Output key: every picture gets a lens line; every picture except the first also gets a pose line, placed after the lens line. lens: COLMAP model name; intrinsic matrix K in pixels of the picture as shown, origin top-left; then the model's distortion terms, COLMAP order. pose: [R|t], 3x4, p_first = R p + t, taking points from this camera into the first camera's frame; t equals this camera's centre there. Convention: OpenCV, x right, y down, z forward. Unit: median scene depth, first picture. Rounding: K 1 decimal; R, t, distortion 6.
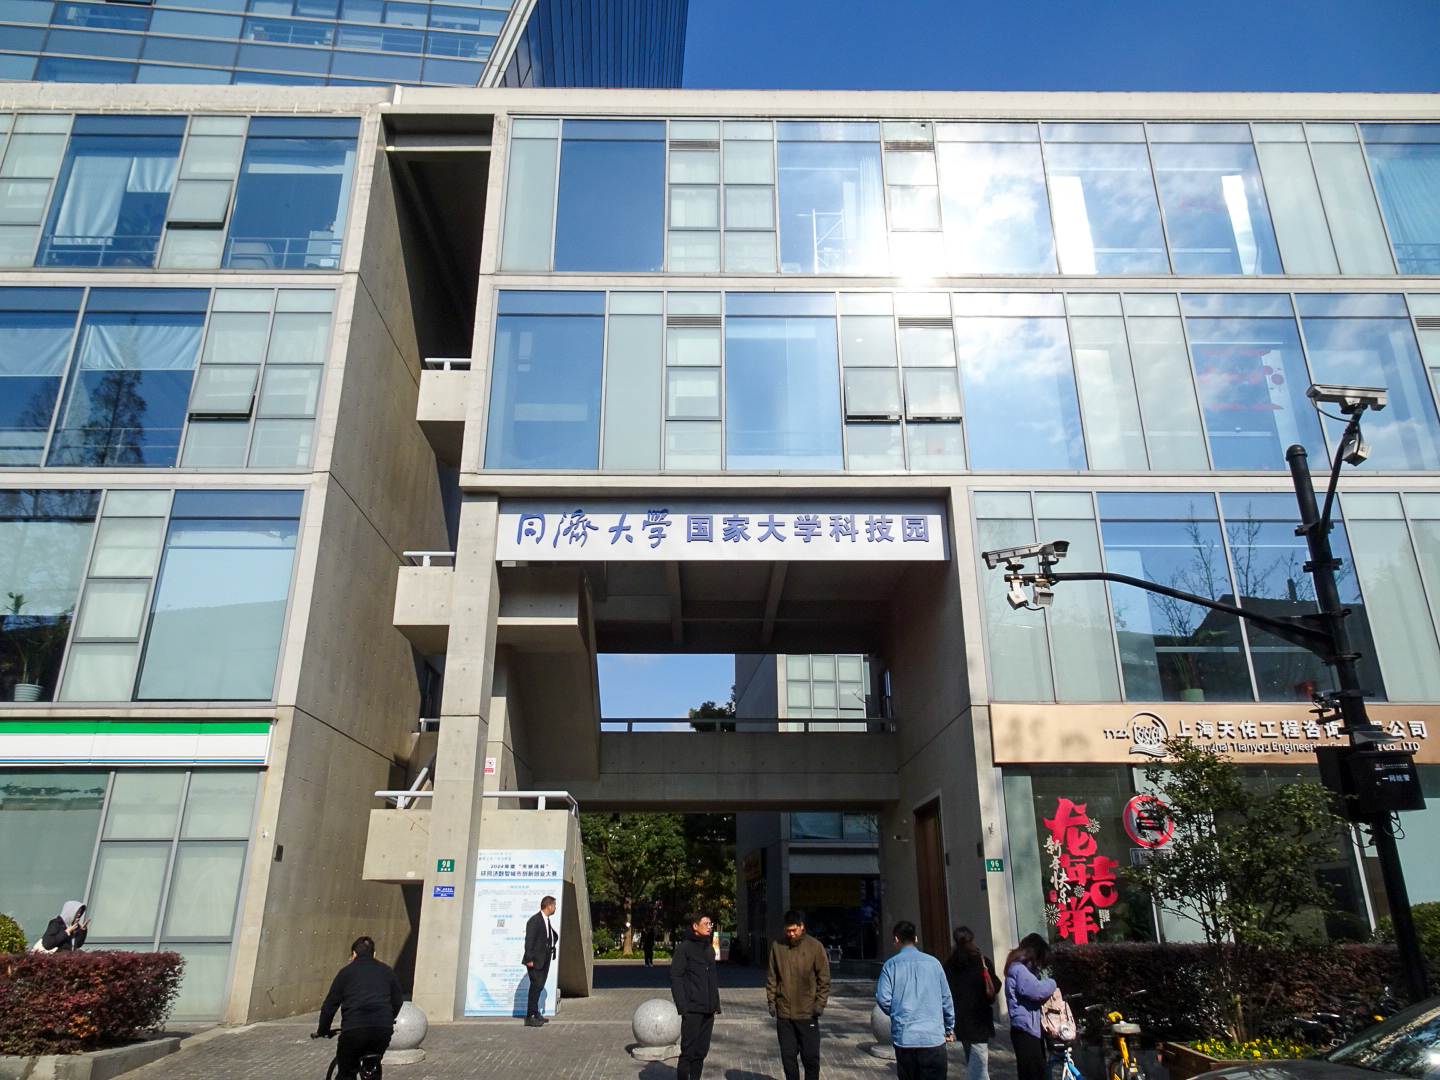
lens RADIAL K [[1023.4, 0, 720.0], [0, 1023.4, 540.0], [0, 0, 1]] dist [0.002582, 0.003069]
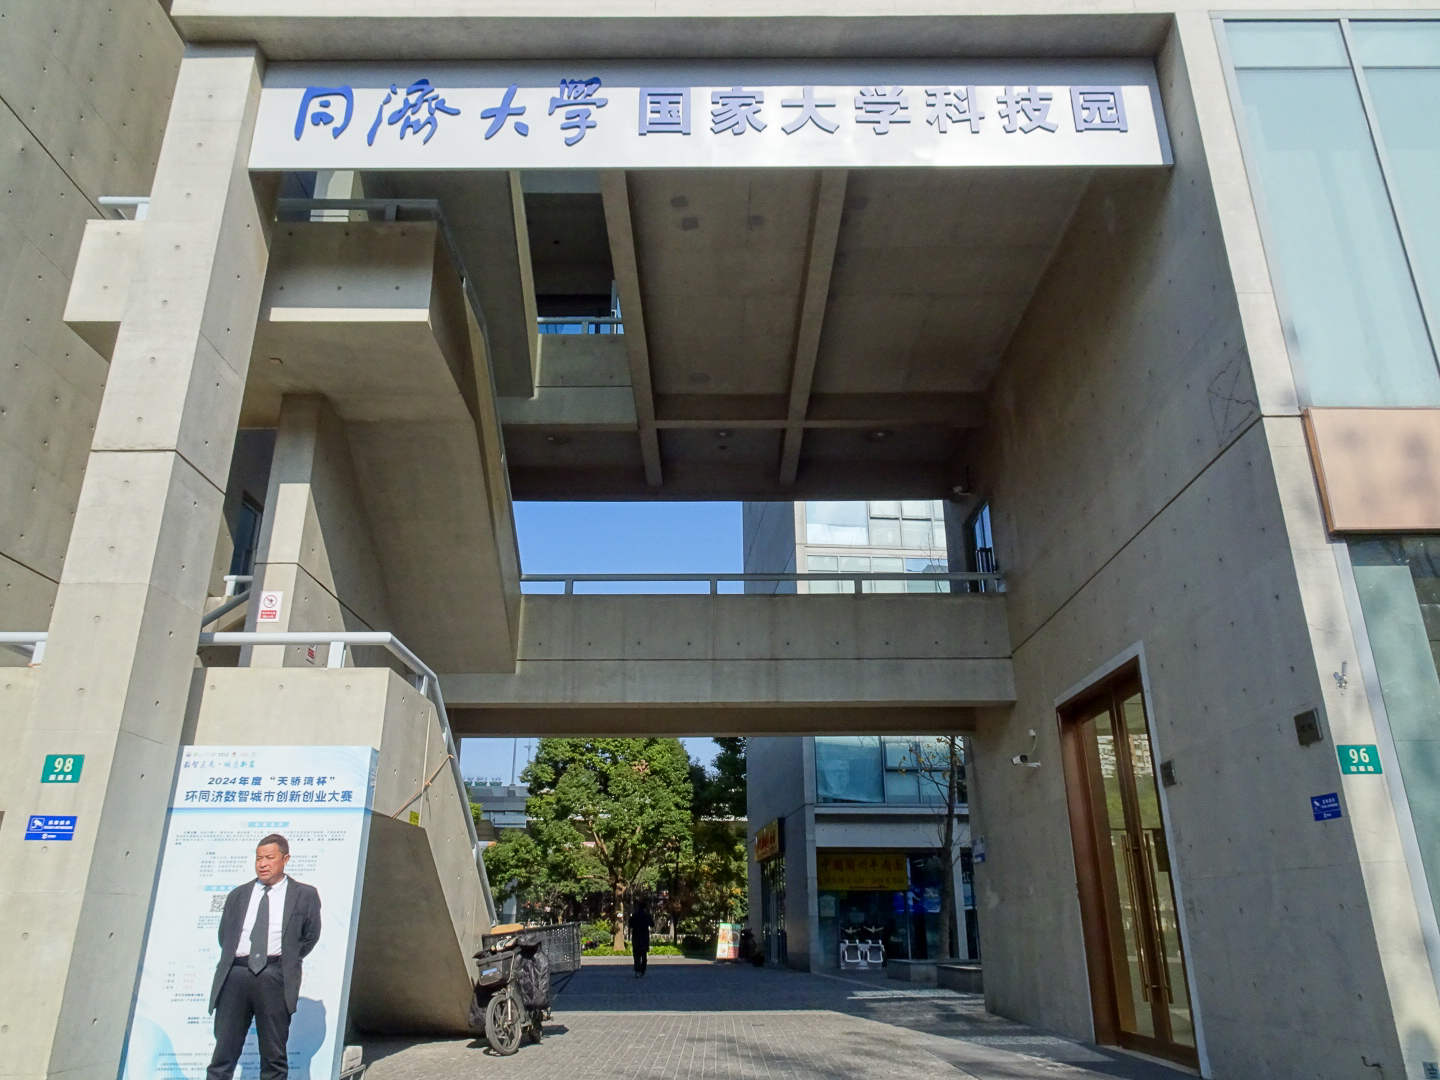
lens RADIAL K [[1023.4, 0, 720.0], [0, 1023.4, 540.0], [0, 0, 1]] dist [0.002582, 0.003069]
pose [[0.999927, -0.007151, -0.009760, 0.010602], [0.007216, 0.999951, 0.006709, 0.192517], [0.009711, -0.006779, 0.999930, 0.499342]]
